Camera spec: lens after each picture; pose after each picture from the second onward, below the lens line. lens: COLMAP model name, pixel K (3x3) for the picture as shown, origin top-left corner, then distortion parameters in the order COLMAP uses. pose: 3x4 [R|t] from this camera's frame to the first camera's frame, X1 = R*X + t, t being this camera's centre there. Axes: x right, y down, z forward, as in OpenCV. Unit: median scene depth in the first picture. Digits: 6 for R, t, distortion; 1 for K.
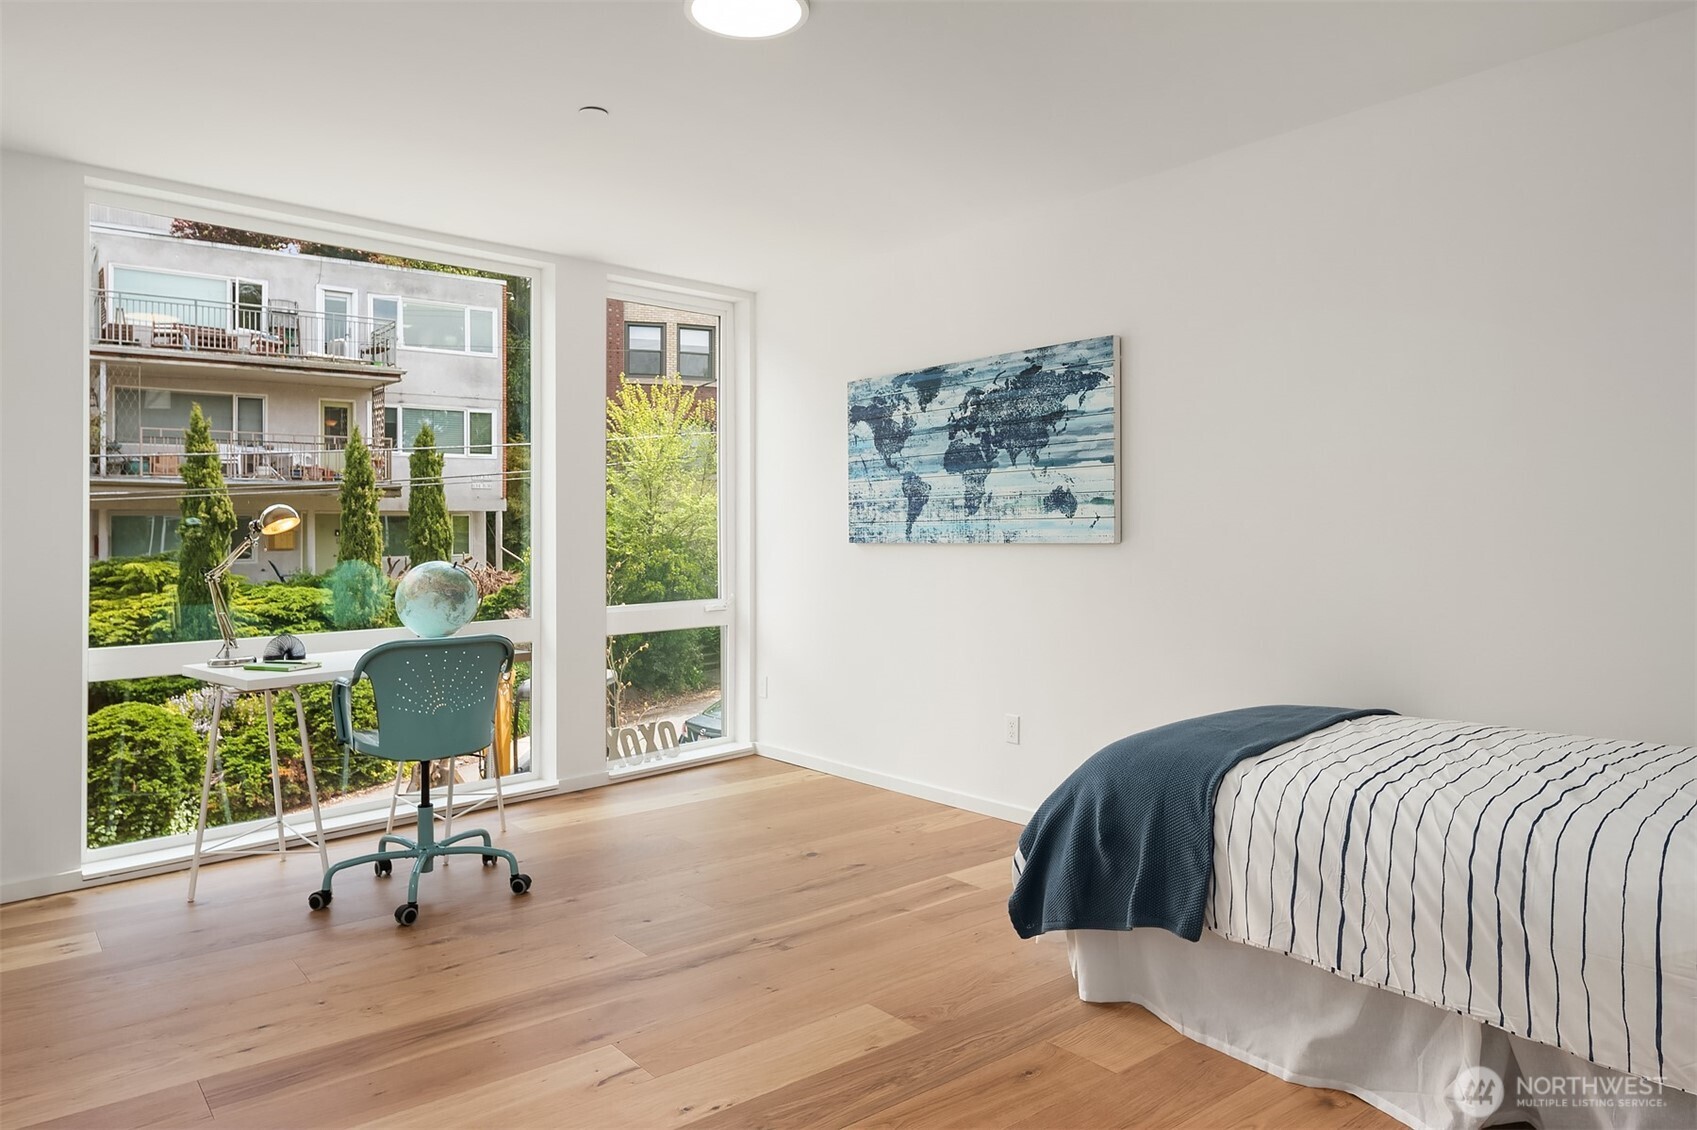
lens RADIAL K [[1116.3, 0, 843.8], [0, 1116.3, 536.9], [0, 0, 1]] dist [-0.004548, -0.001901]
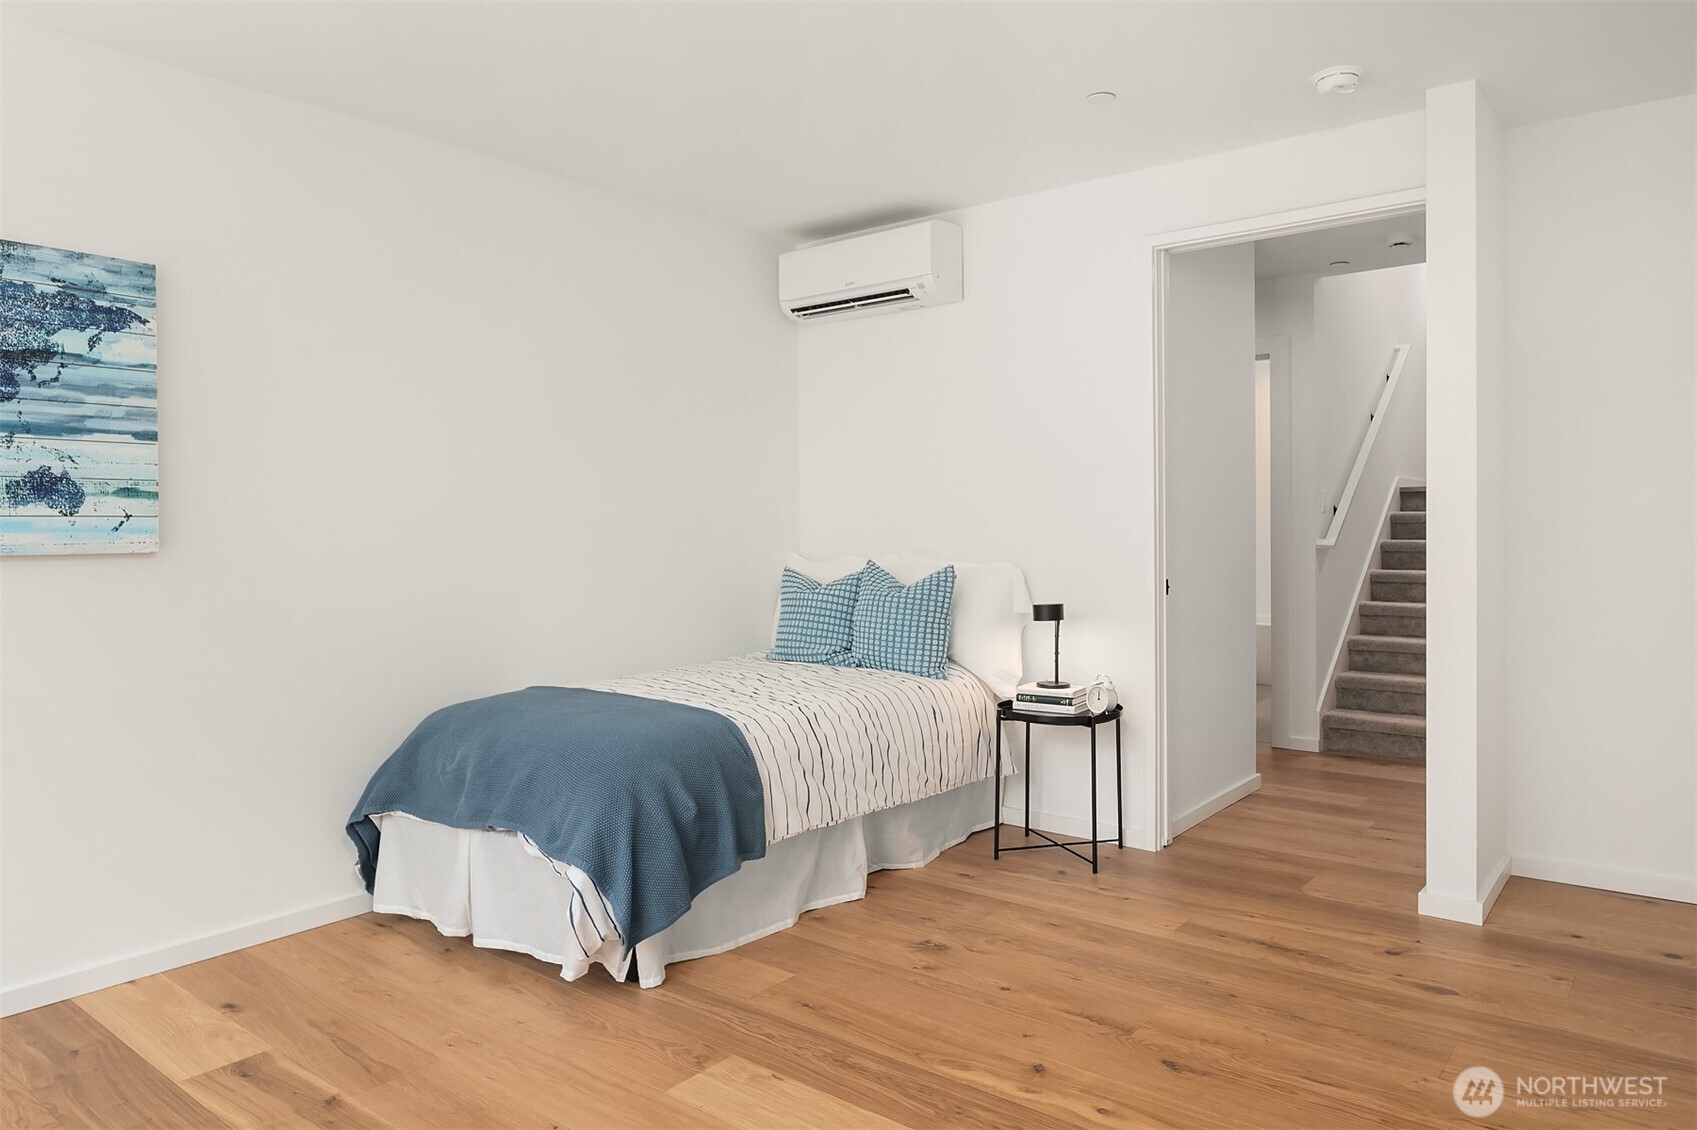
lens RADIAL K [[1116.3, 0, 860.3], [0, 1116.3, 561.8], [0, 0, 1]] dist [-0.004548, -0.001901]
pose [[-0.234810, -0.010360, 0.971986, -0.559572], [0.020261, 0.999674, 0.015550, 0.009583], [-0.971830, 0.023345, -0.234523, 0.715894]]
